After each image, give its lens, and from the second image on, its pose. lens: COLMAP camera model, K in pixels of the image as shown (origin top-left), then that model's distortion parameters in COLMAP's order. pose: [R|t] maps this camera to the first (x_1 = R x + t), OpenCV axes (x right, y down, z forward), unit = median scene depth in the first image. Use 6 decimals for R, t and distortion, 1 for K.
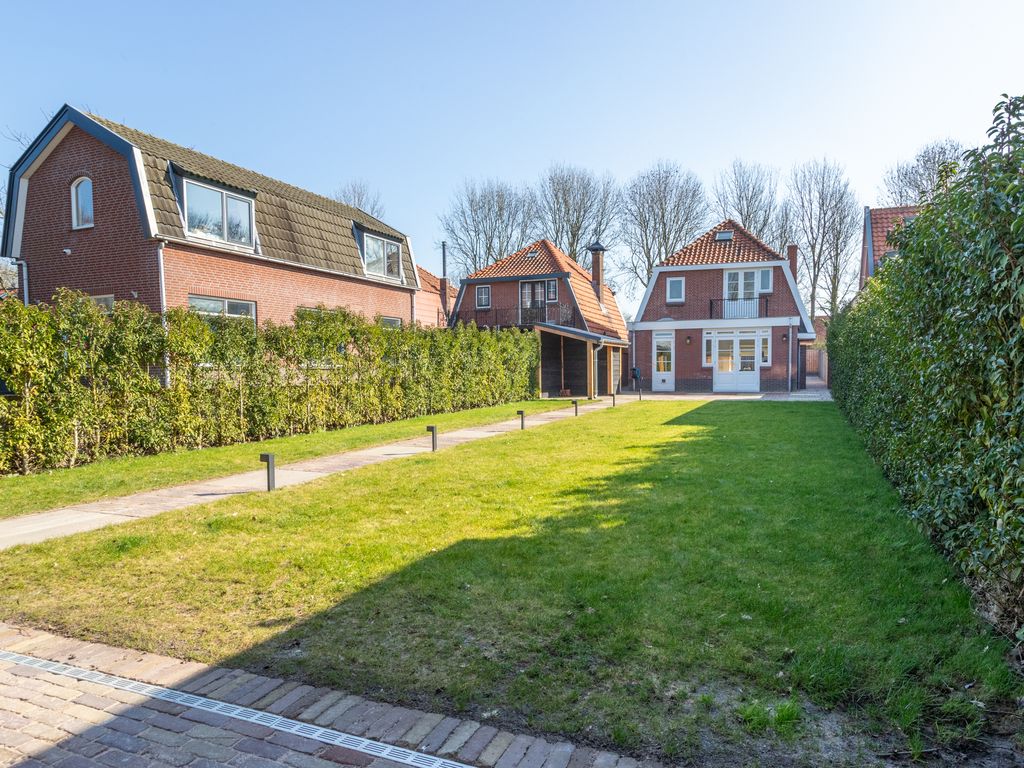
lens RADIAL K [[652.3, 0, 513.1], [0, 652.3, 382.6], [0, 0, 1]] dist [0.001061, 0.005894]
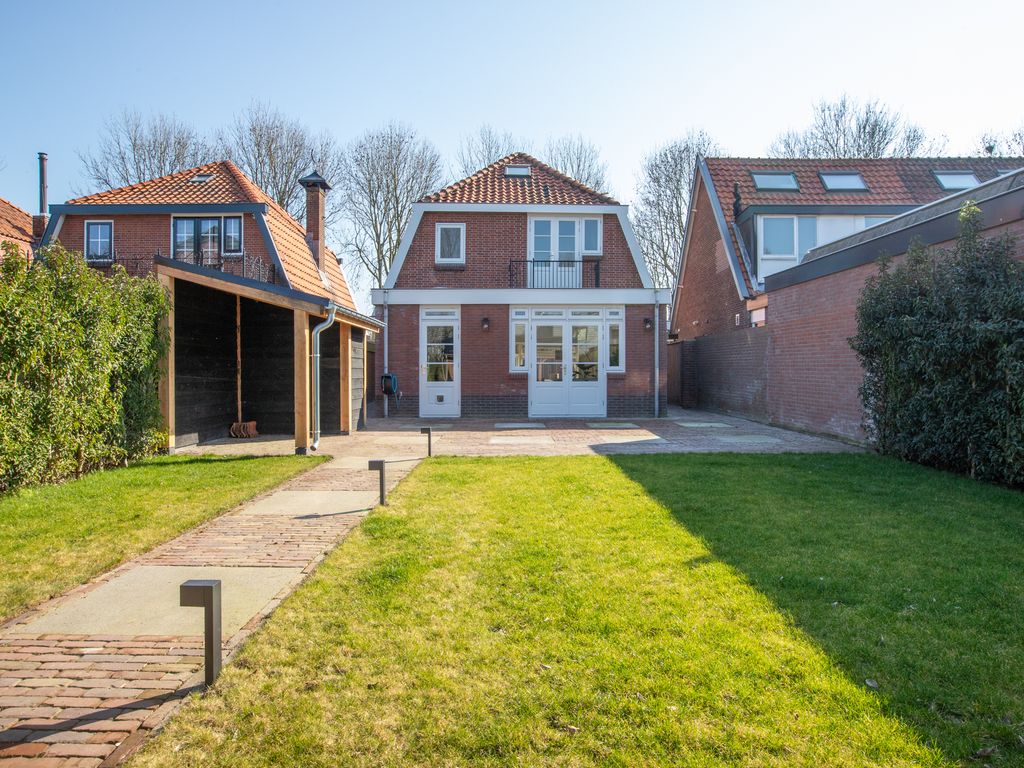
lens RADIAL K [[652.3, 0, 483.6], [0, 652.3, 363.5], [0, 0, 1]] dist [0.001061, 0.005894]
pose [[0.925484, 0.012805, 0.378570, 0.054983], [0.001285, 0.999317, -0.036943, -0.010994], [-0.378785, 0.034676, 0.924835, 0.460915]]
